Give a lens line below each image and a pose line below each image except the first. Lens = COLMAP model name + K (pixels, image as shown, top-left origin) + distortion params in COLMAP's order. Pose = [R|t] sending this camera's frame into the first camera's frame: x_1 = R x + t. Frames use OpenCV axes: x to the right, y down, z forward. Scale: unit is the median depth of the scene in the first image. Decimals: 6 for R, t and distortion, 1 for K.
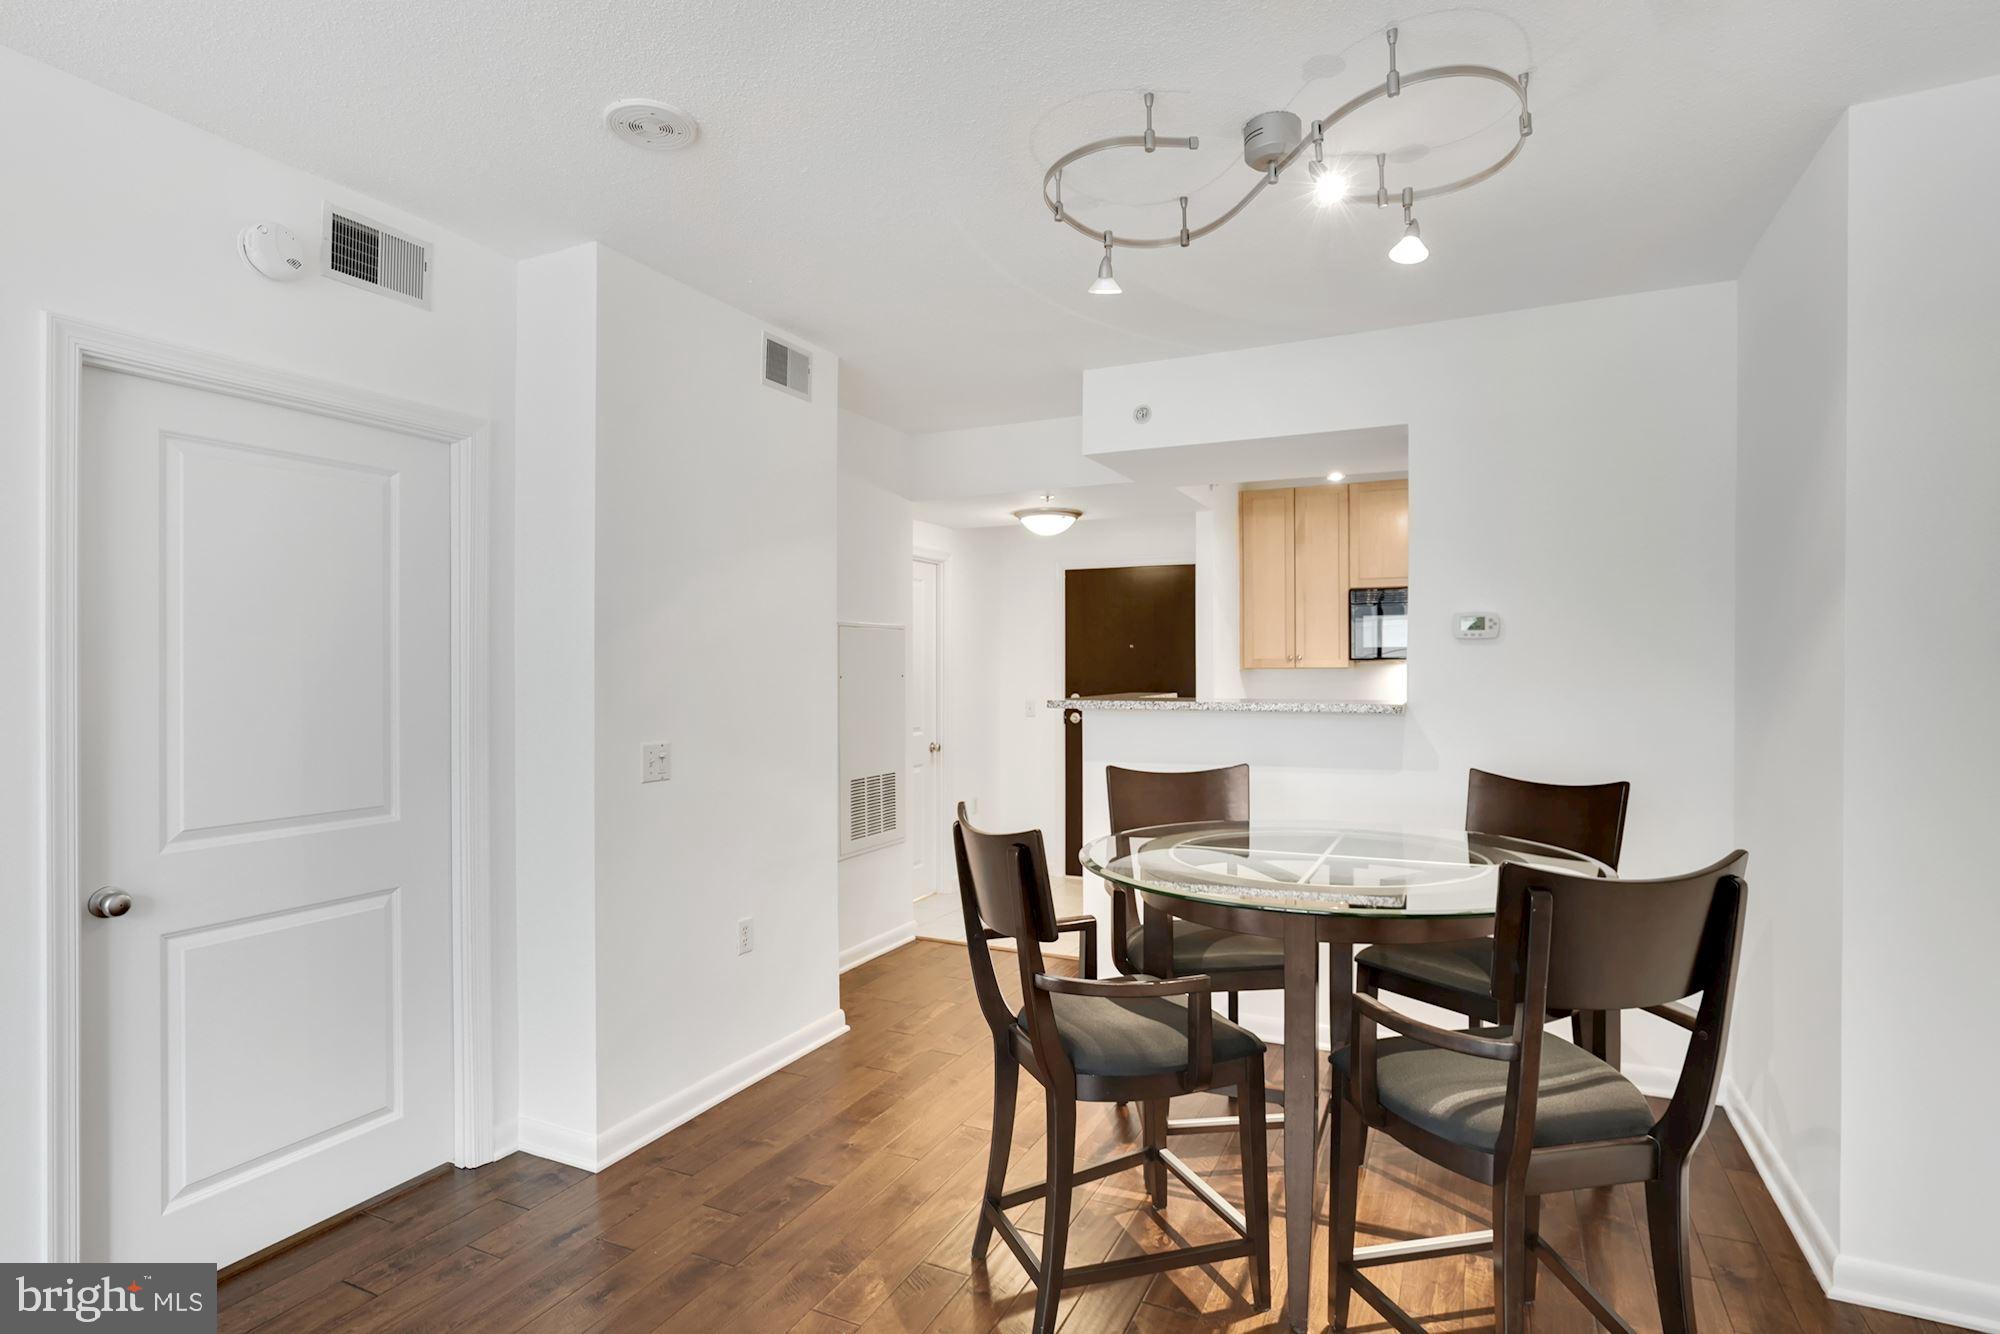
lens RADIAL K [[963.5, 0, 1008.7], [0, 963.5, 658.4], [0, 0, 1]] dist [-0.014438, 0.006191]
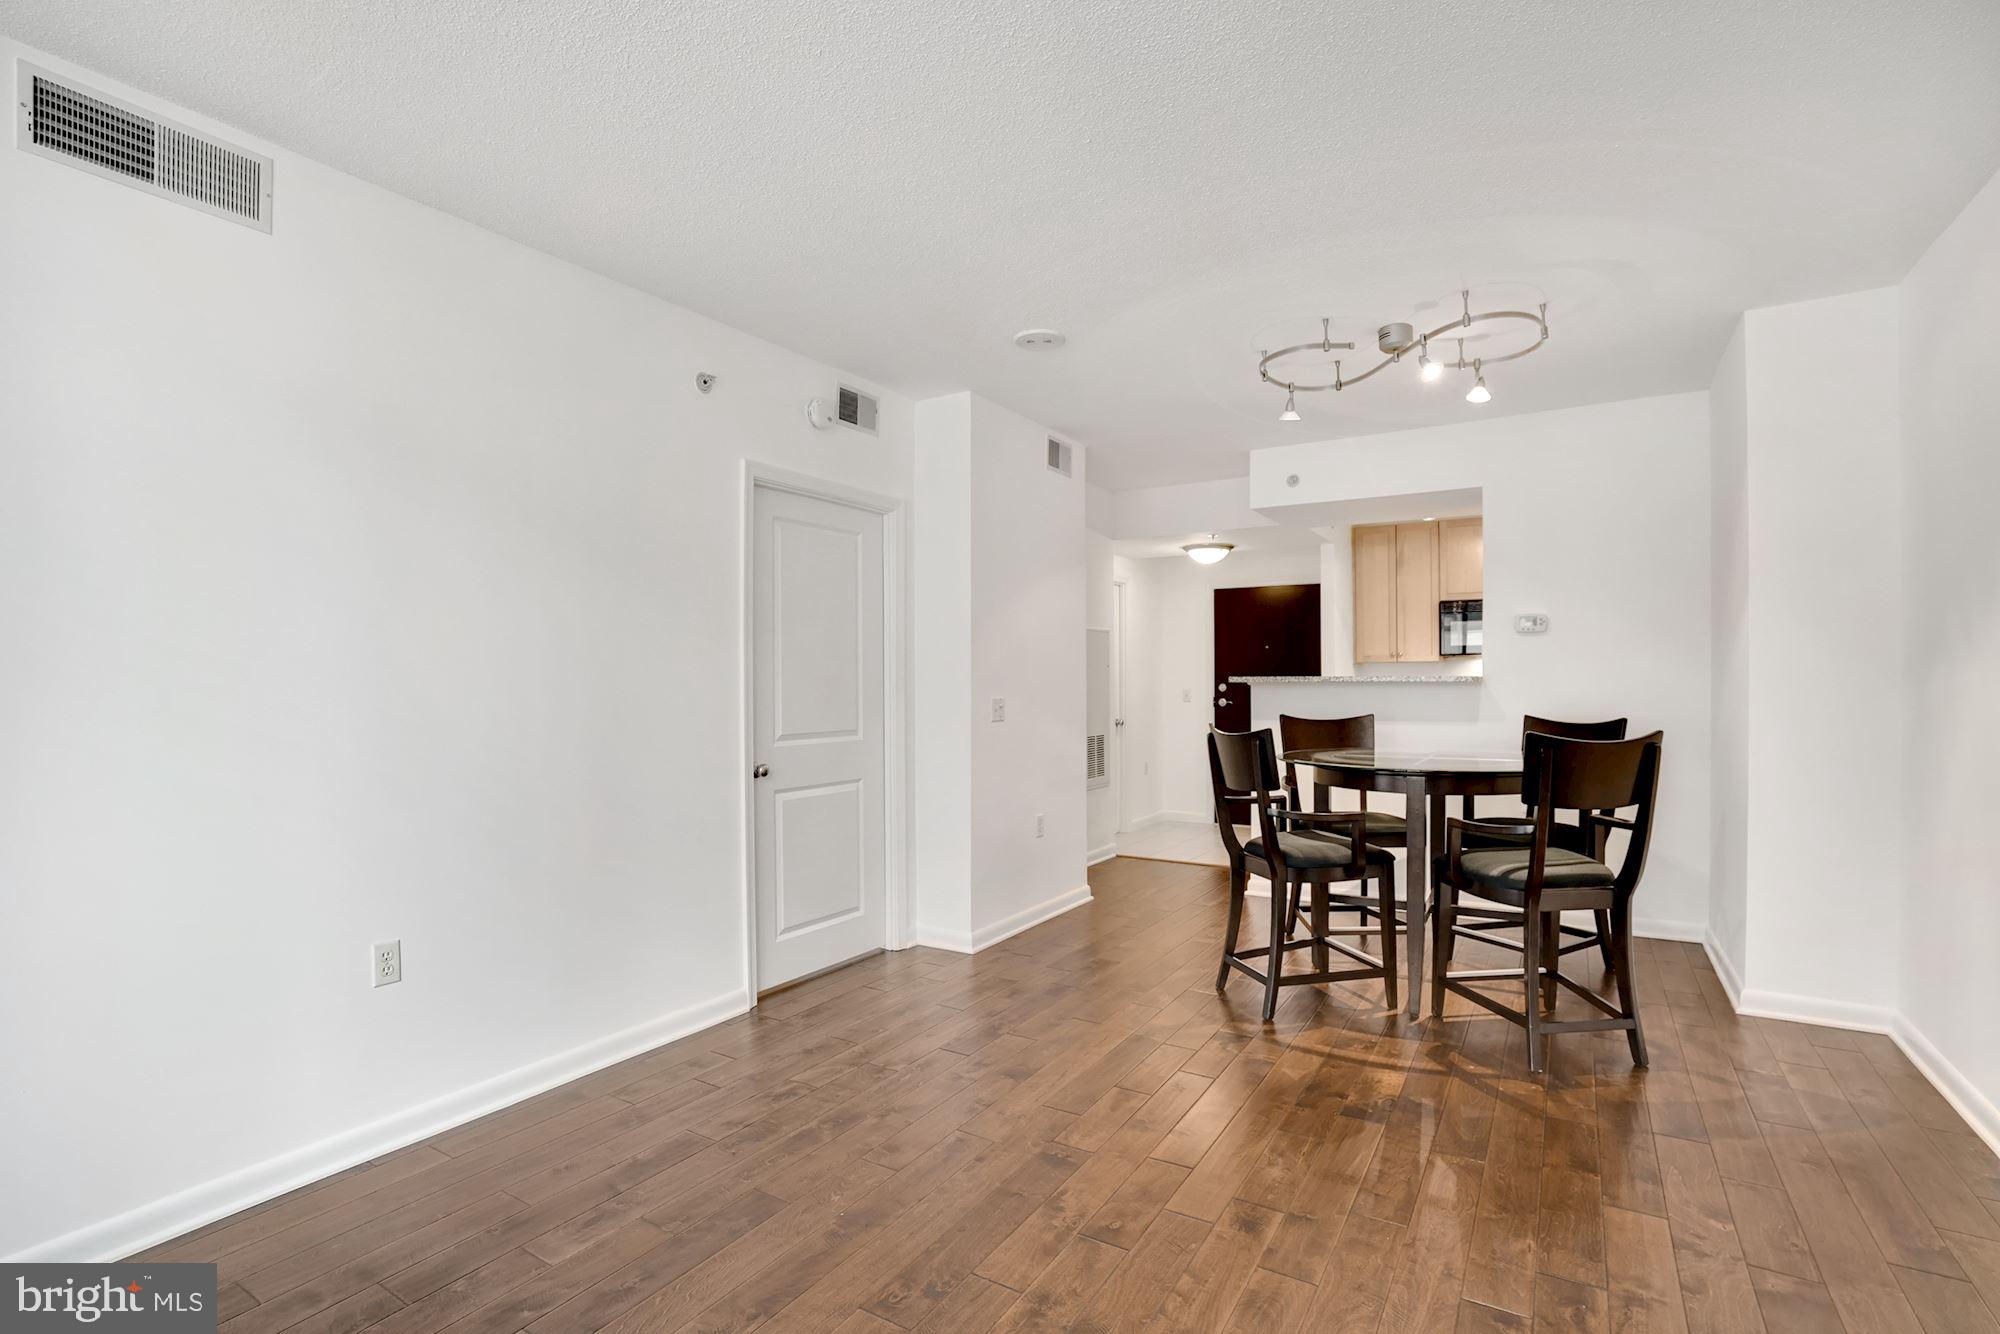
lens RADIAL K [[963.5, 0, 998.5], [0, 963.5, 679.7], [0, 0, 1]] dist [-0.014438, 0.006191]
pose [[0.996200, -0.002361, -0.087063, -0.242276], [0.002207, 0.999996, -0.001865, 0.066266], [0.087067, 0.001666, 0.996201, -0.657914]]
